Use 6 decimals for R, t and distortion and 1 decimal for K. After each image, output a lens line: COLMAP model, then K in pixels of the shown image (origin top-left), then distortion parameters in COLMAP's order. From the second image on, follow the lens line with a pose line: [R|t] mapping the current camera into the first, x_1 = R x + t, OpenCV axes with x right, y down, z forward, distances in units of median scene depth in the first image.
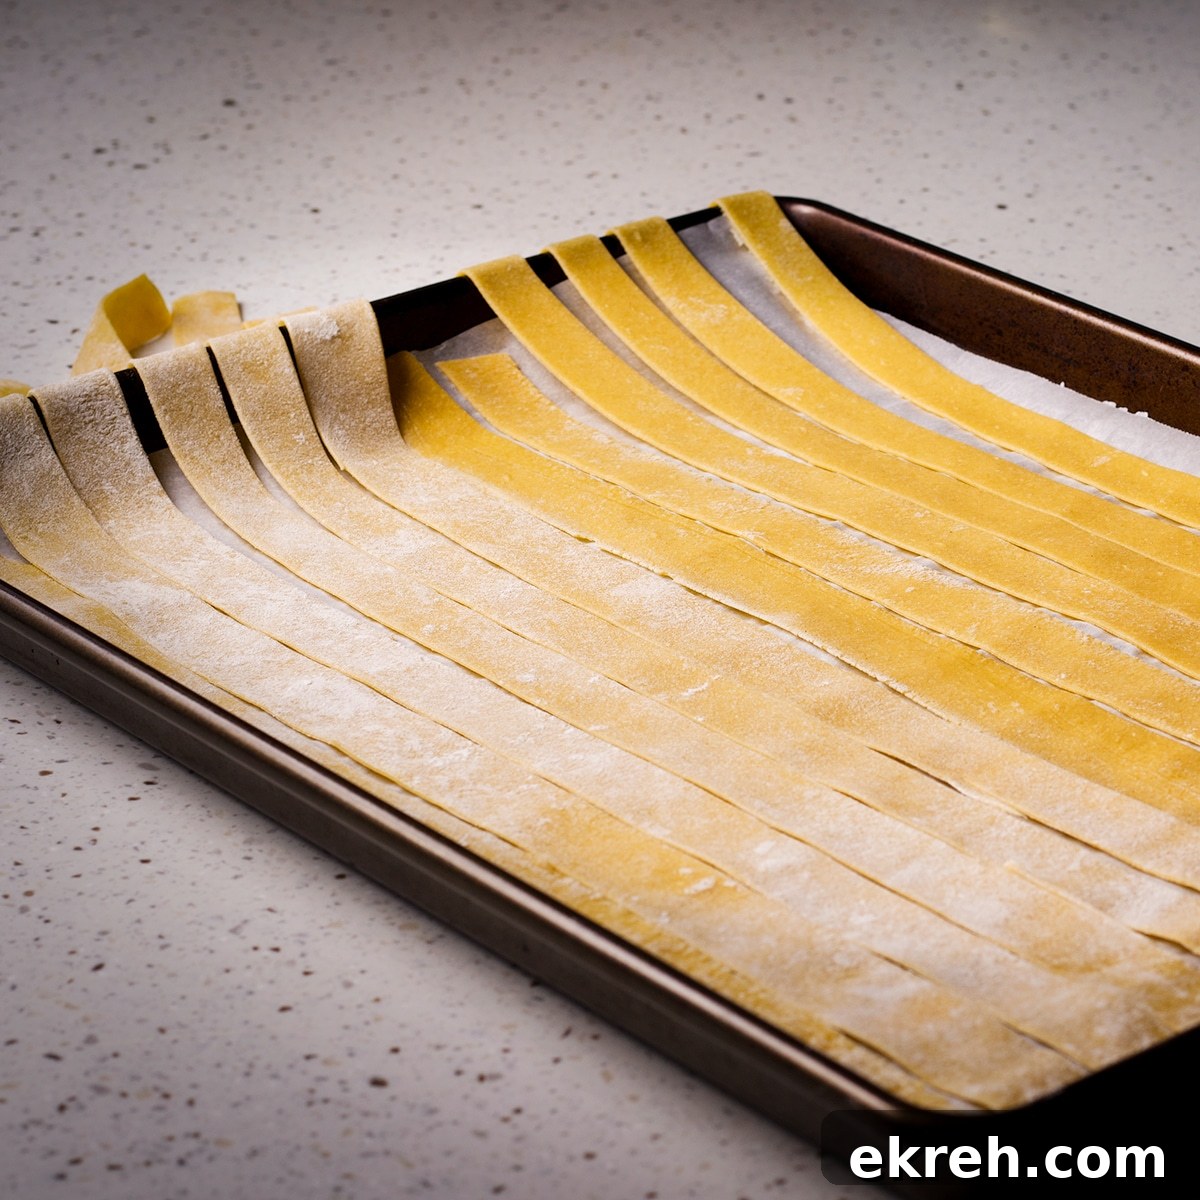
lens RADIAL K [[3352.3, 0, 600.0], [0, 3352.3, 600.0], [0, 0, 1]] dist [0.040235, -2.097170]
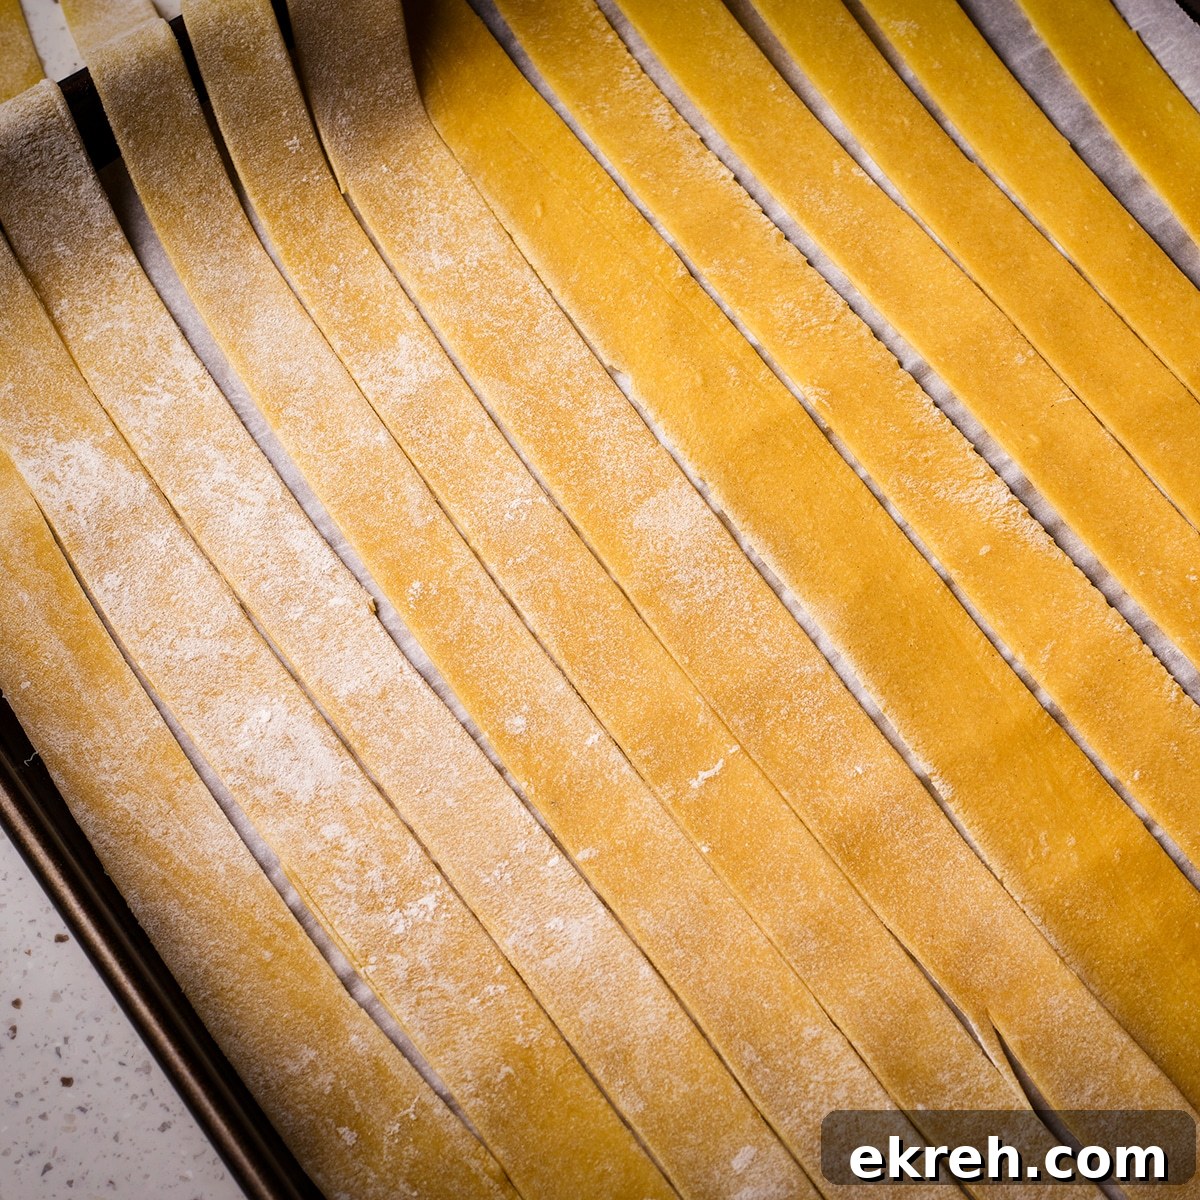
lens RADIAL K [[3352.3, 0, 600.0], [0, 3352.3, 600.0], [0, 0, 1]] dist [0.040235, -2.097170]
pose [[0.996722, 0.064863, -0.048360, 0.035462], [-0.027956, 0.837010, 0.546473, -0.430749], [0.075924, -0.543329, 0.836080, 0.263354]]
